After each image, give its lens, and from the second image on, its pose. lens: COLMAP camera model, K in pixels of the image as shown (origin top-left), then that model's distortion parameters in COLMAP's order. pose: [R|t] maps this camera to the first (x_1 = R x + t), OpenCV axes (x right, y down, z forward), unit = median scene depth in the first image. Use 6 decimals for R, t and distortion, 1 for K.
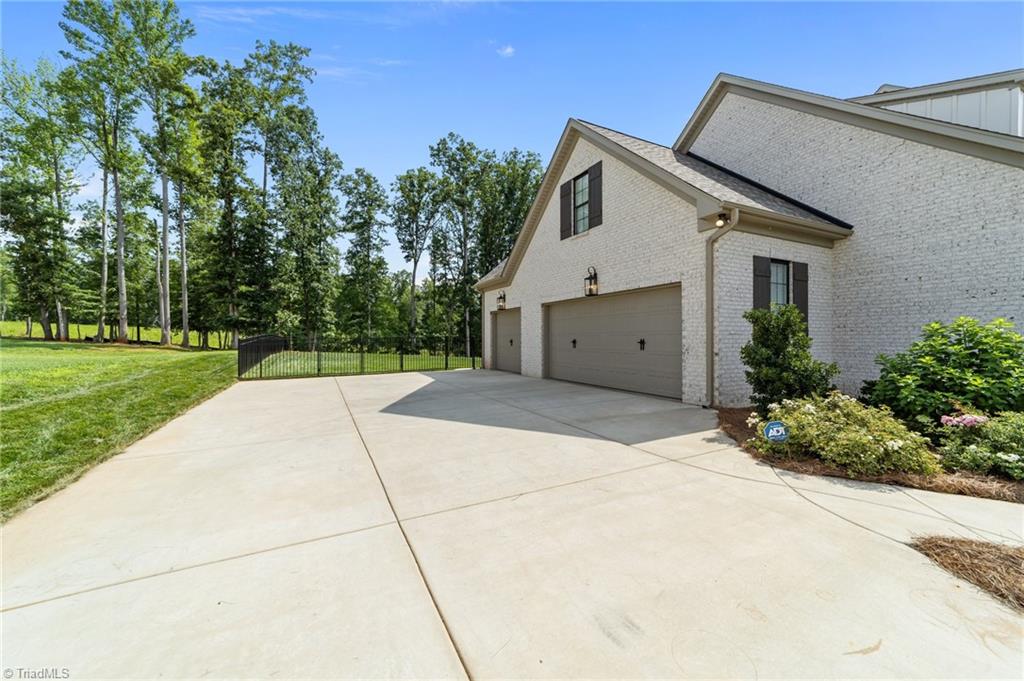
lens RADIAL K [[393.6, 0, 512.7], [0, 393.6, 337.3], [0, 0, 1]] dist [-0.000240, 0.000194]
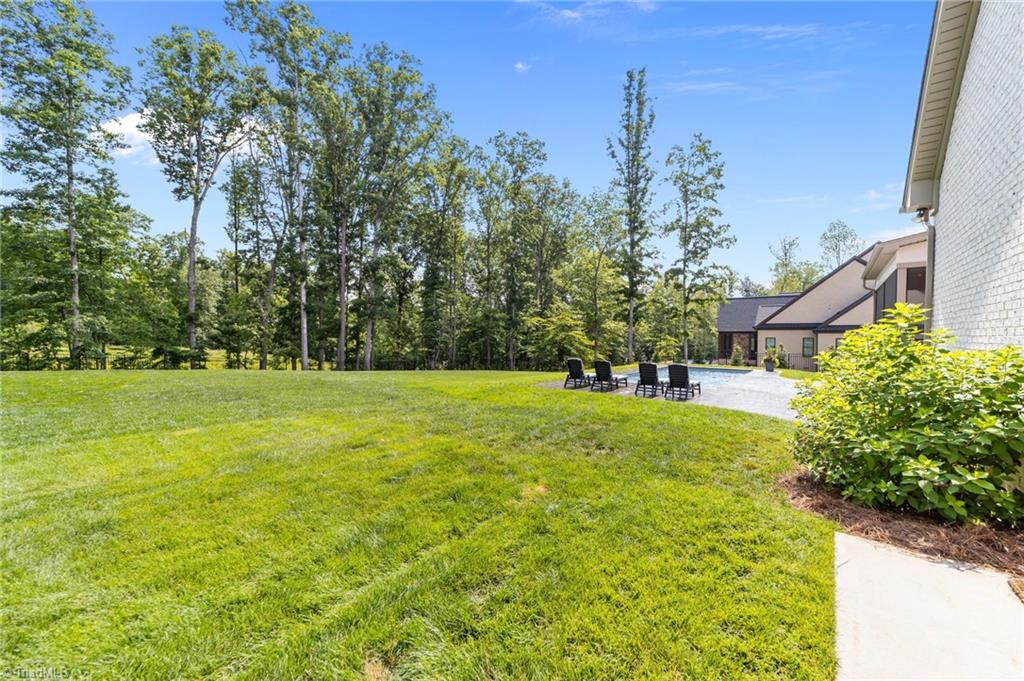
lens RADIAL K [[398.6, 0, 512.0], [0, 398.6, 340.5], [0, 0, 1]] dist [0.014809, 0.000070]
pose [[0.919984, -0.000650, 0.391956, -0.051541], [-0.007280, 0.999798, 0.018746, -0.001045], [-0.391889, -0.020099, 0.919793, 0.264288]]
